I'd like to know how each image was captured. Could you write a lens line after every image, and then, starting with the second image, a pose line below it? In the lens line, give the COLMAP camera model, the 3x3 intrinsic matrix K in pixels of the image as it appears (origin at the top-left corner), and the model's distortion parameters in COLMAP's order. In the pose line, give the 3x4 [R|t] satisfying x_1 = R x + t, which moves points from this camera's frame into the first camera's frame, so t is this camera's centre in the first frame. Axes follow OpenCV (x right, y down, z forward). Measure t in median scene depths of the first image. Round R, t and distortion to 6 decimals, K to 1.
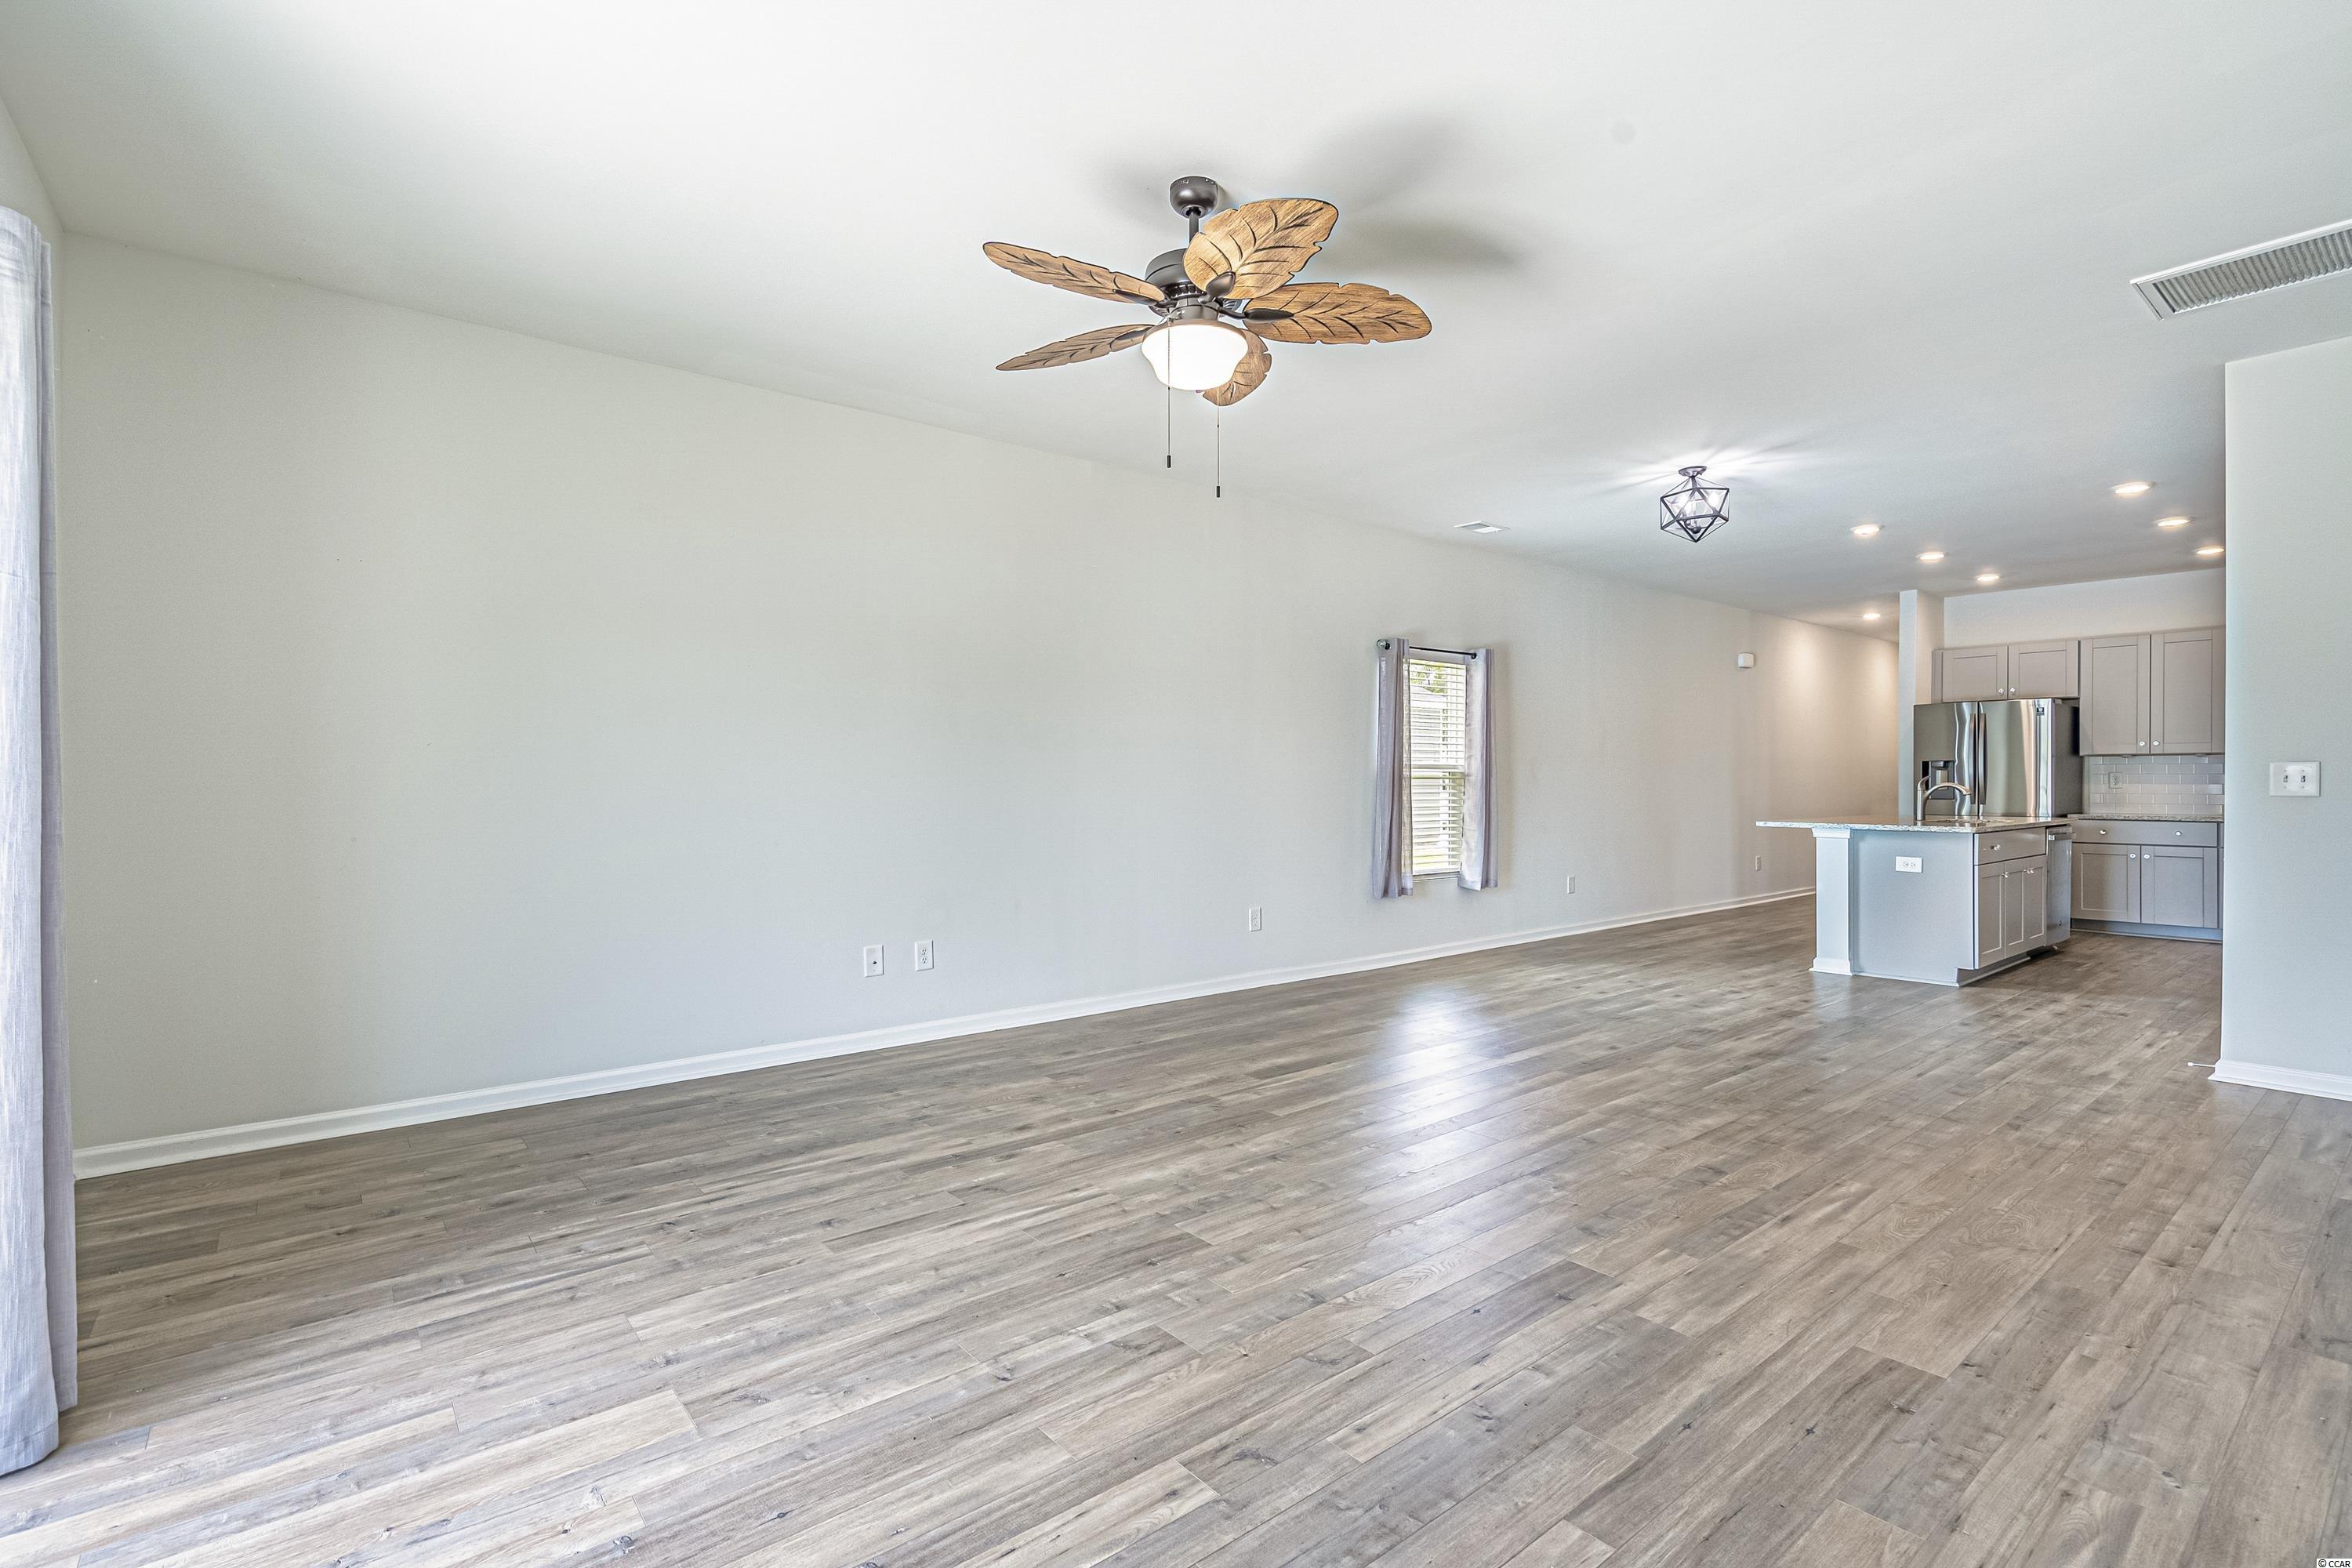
lens RADIAL K [[1094.4, 0, 1170.9], [0, 1094.4, 785.6], [0, 0, 1]] dist [-0.006972, 0.001941]
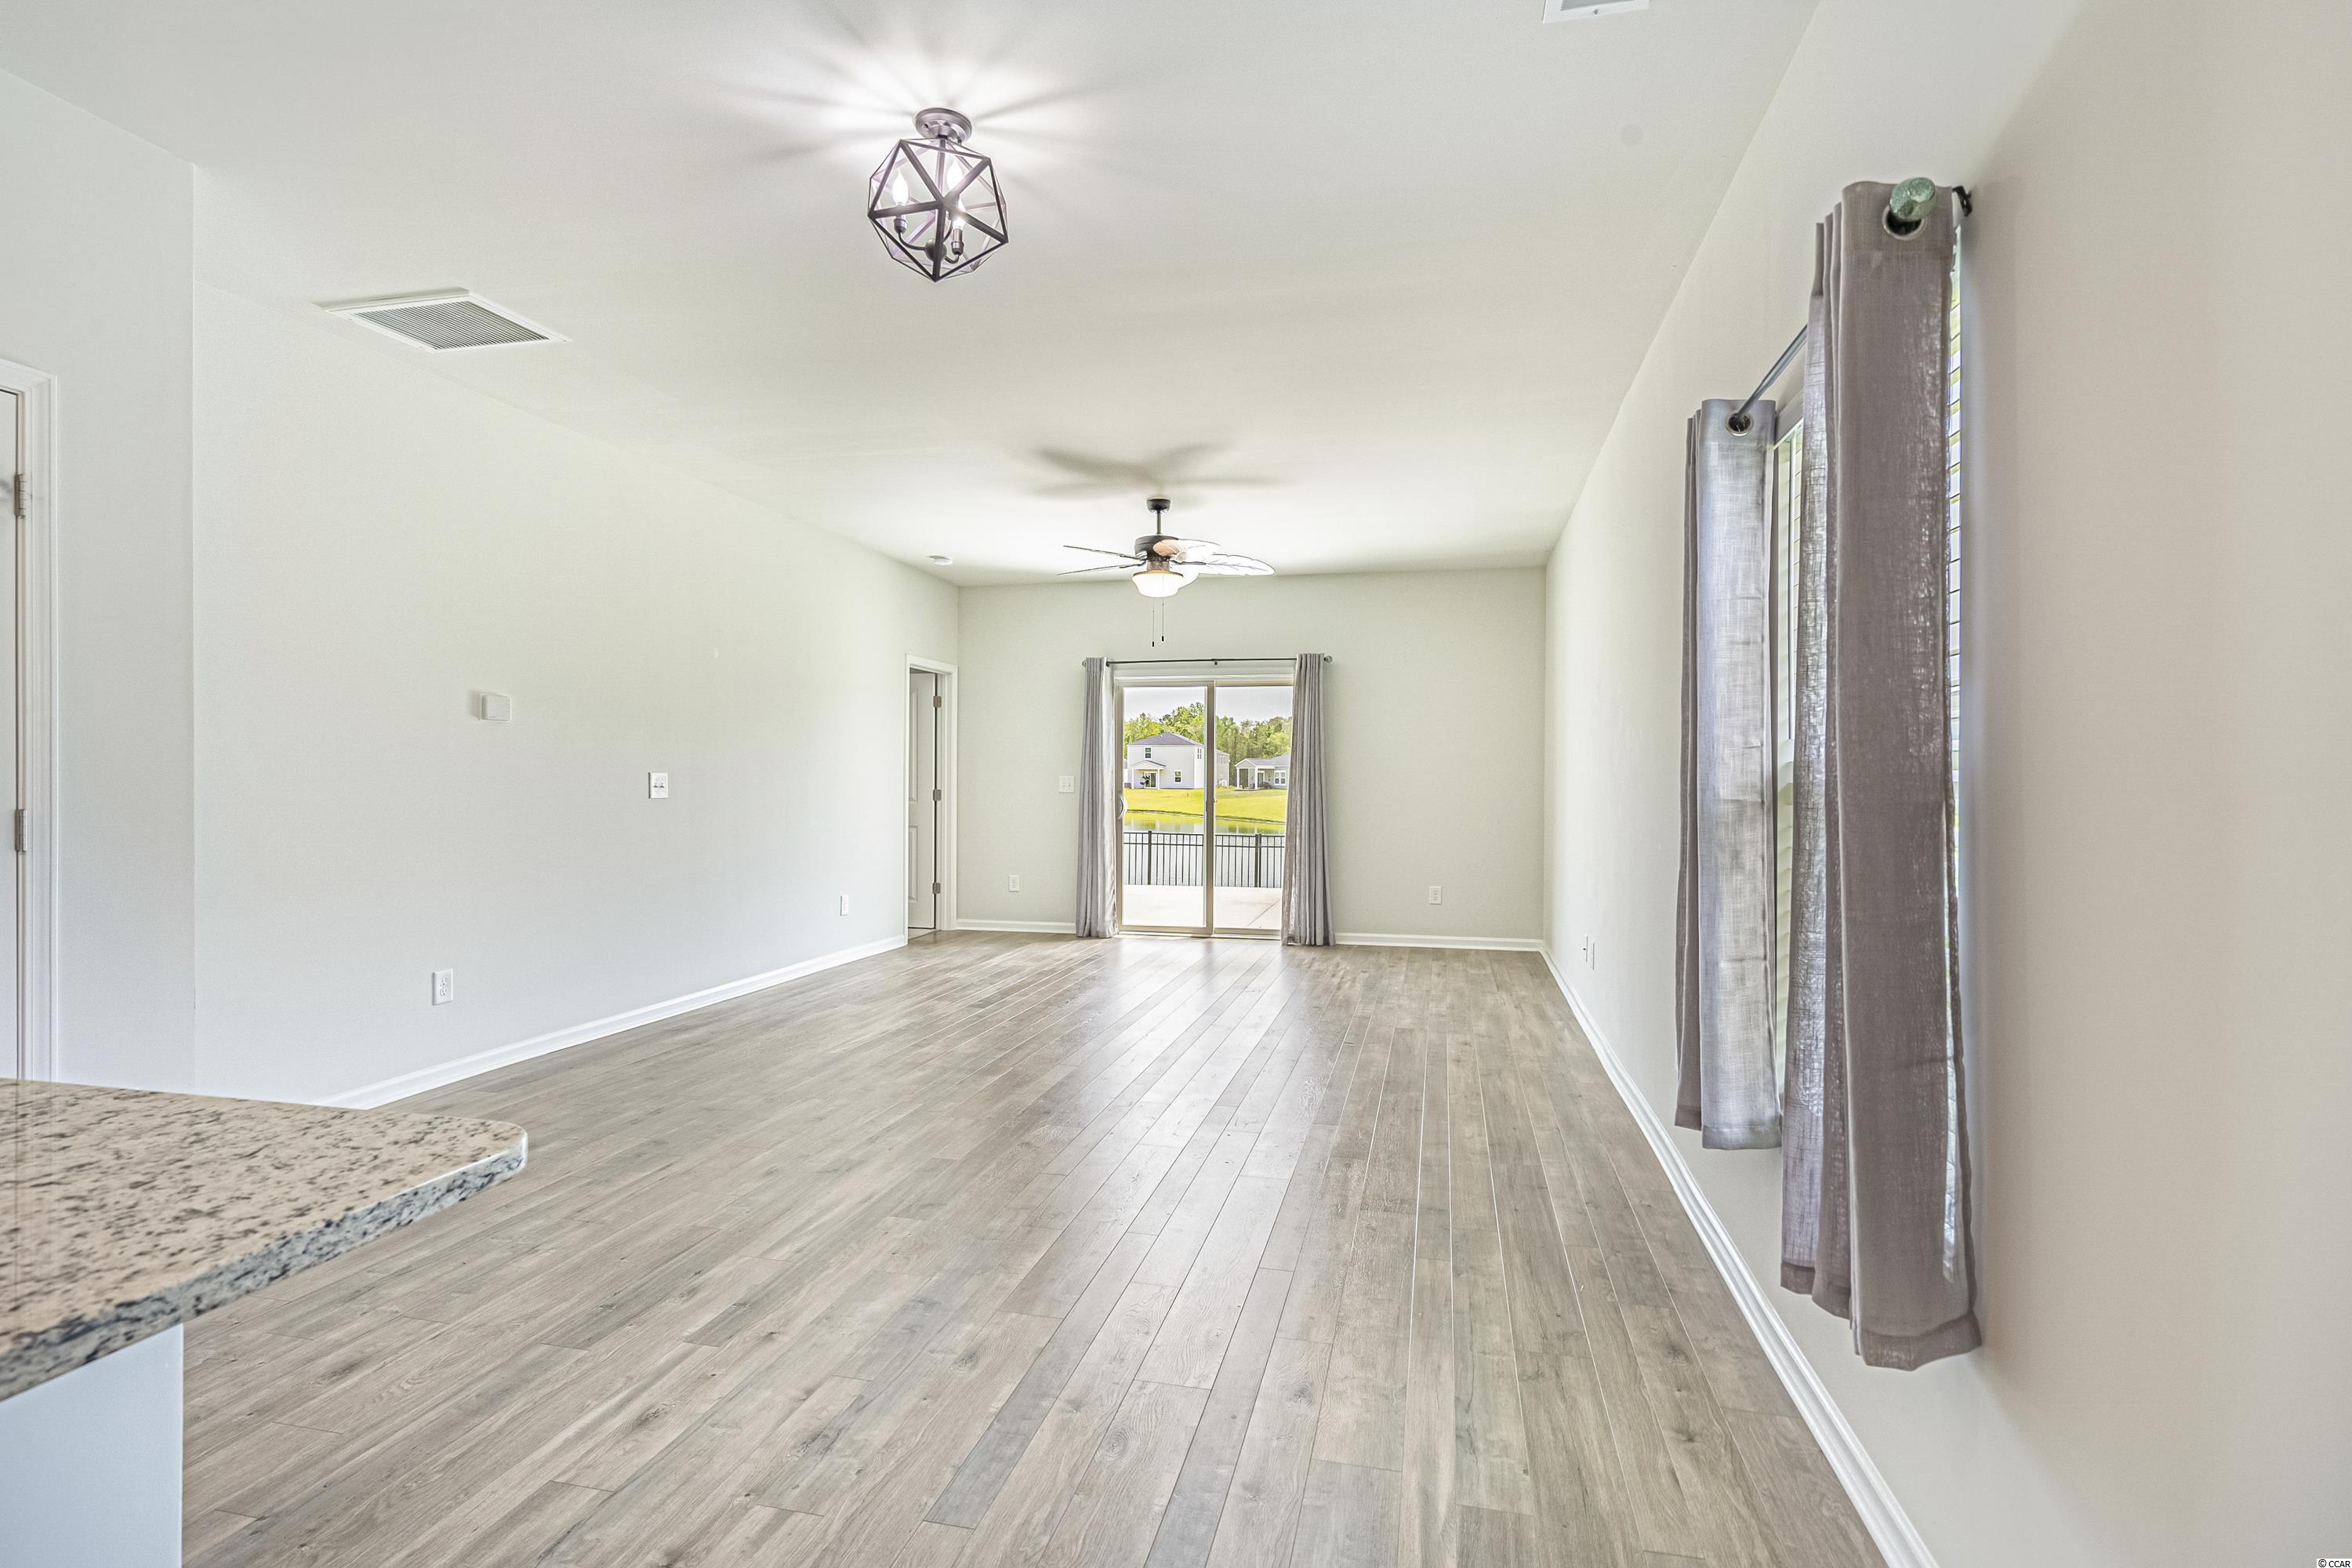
lens RADIAL K [[1127.9, 0, 1175.6], [0, 1127.9, 783.6], [0, 0, 1]] dist [-0.005532, -0.000430]
pose [[-0.791670, -0.001344, -0.610948, 0.577359], [-0.007958, 0.999935, 0.008113, -0.013759], [0.610898, 0.011285, -0.791629, 1.207911]]
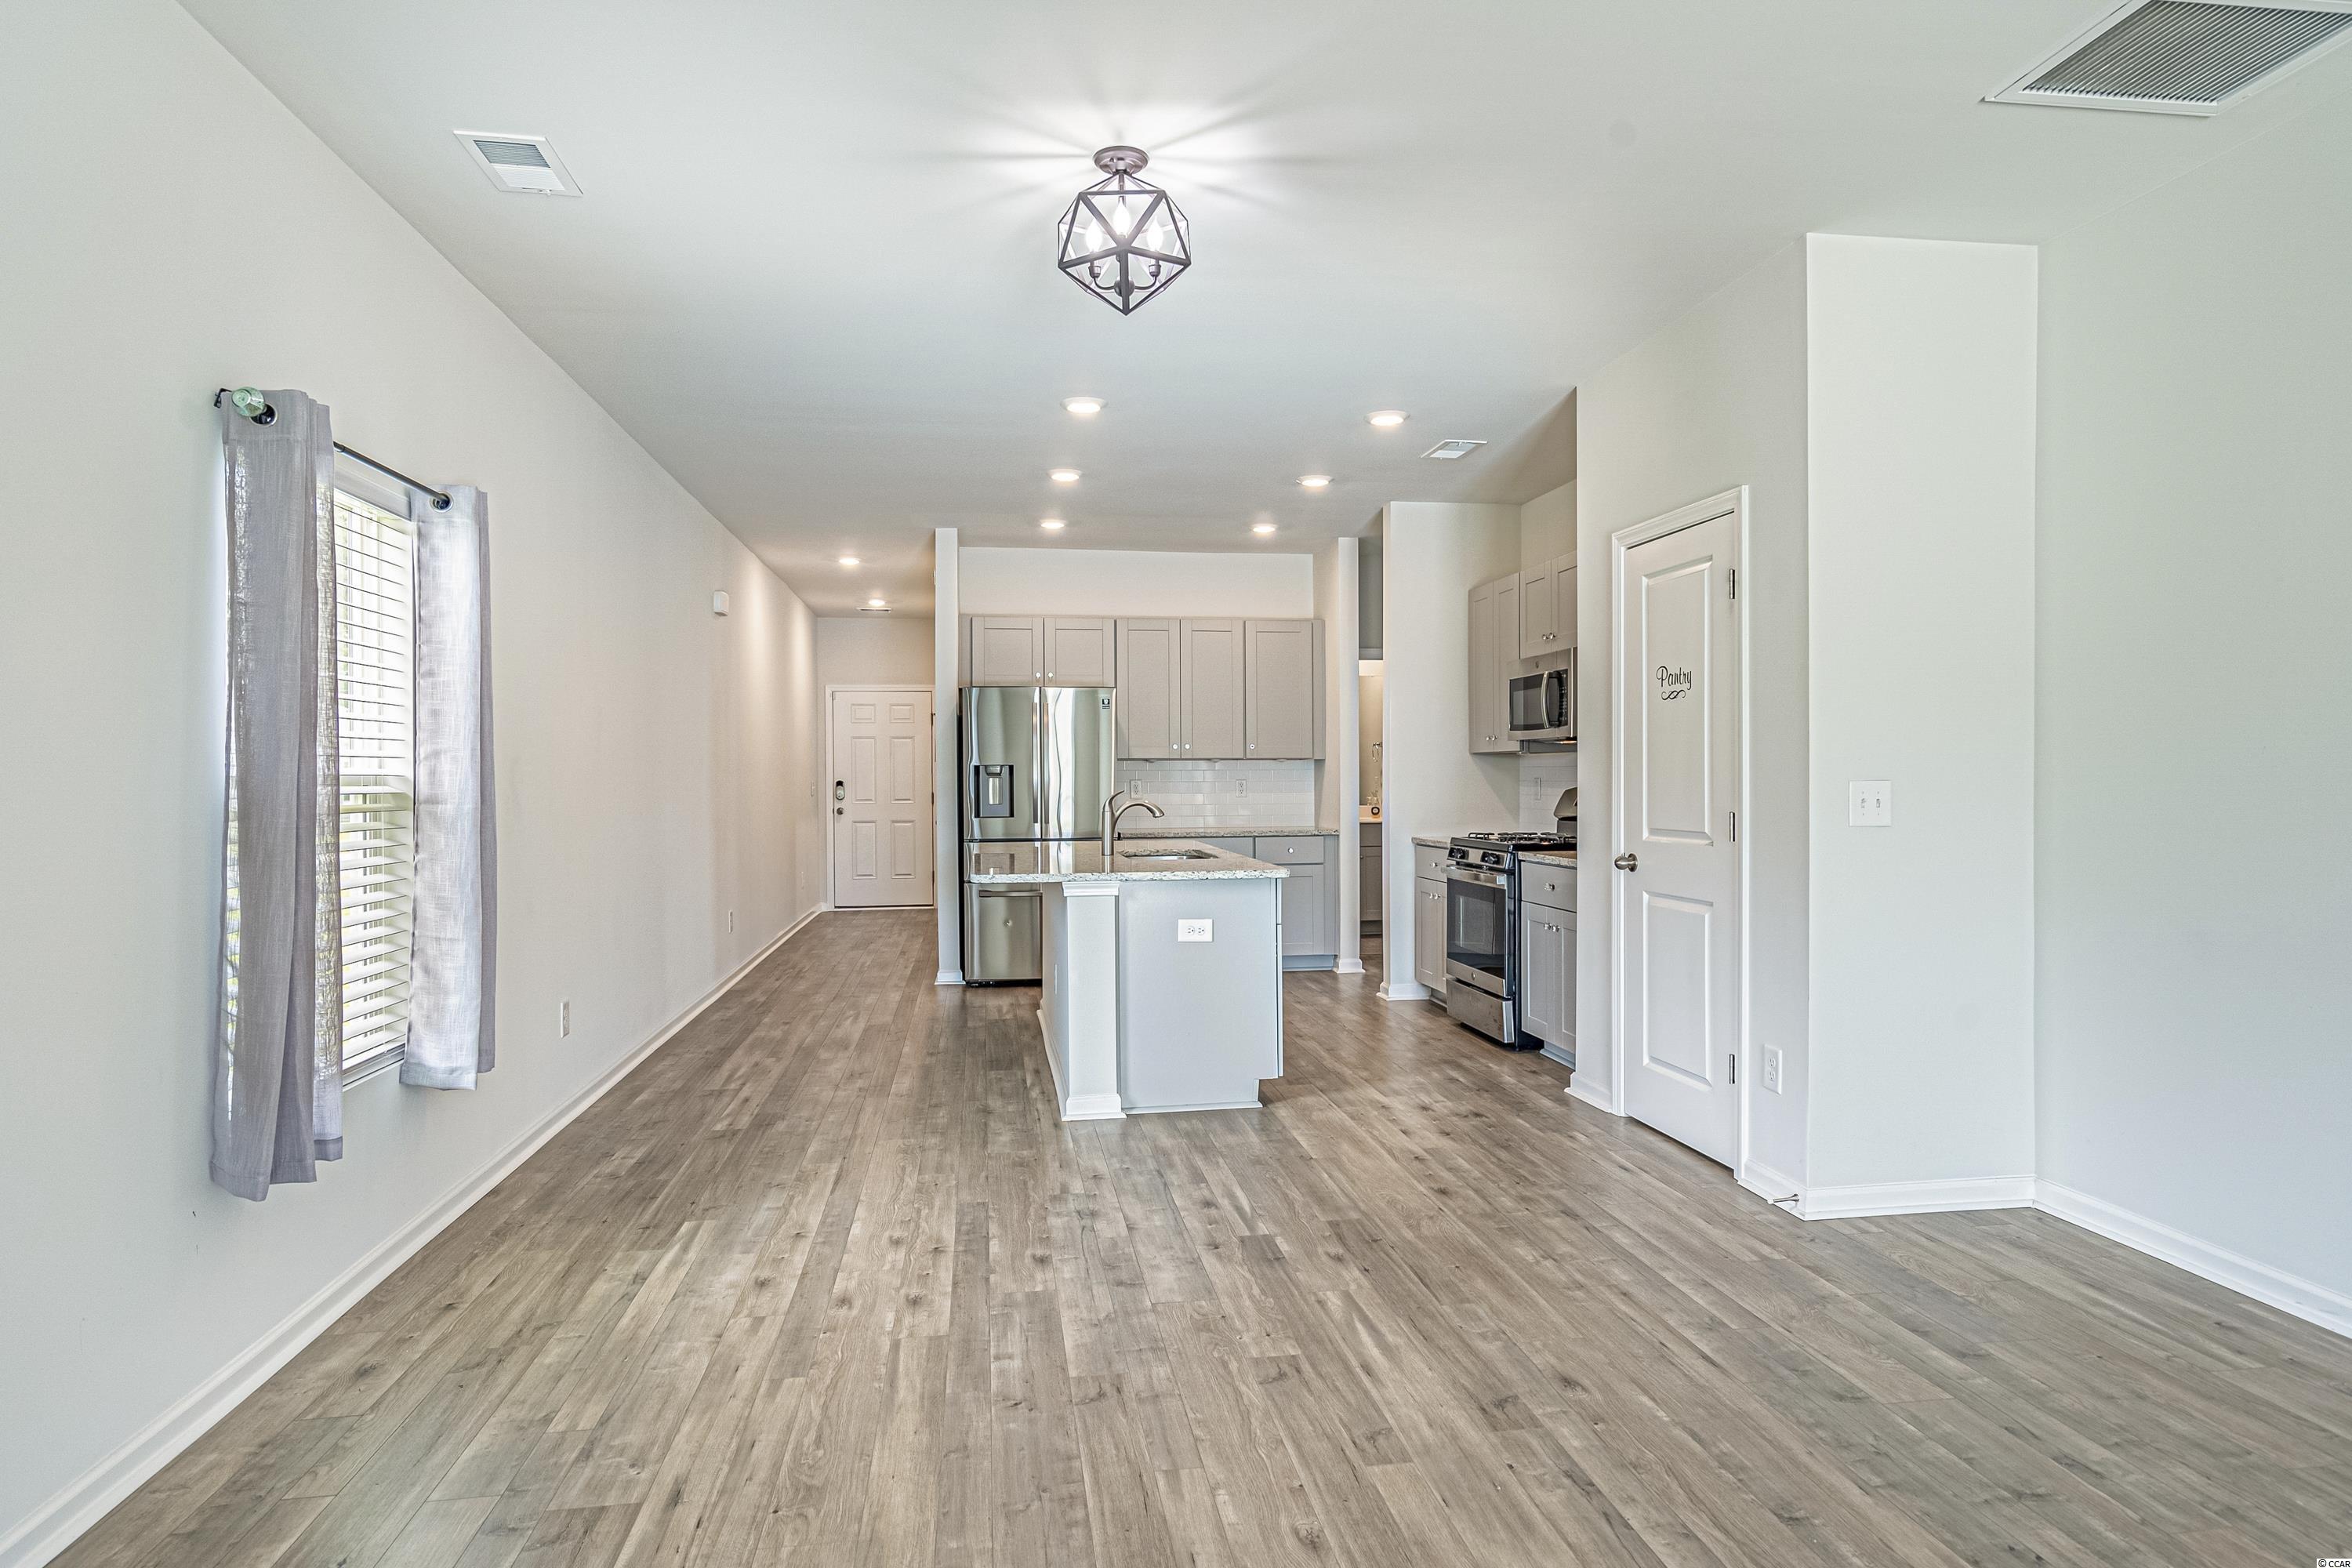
lens RADIAL K [[1344.4, 0, 1193.0], [0, 1344.4, 784.8], [0, 0, 1]] dist [-0.000086, 0.001602]
pose [[0.505287, -0.007425, 0.862920, -0.009923], [0.008183, 0.999959, 0.003813, -0.016256], [-0.862913, 0.005134, 0.505327, 0.572703]]
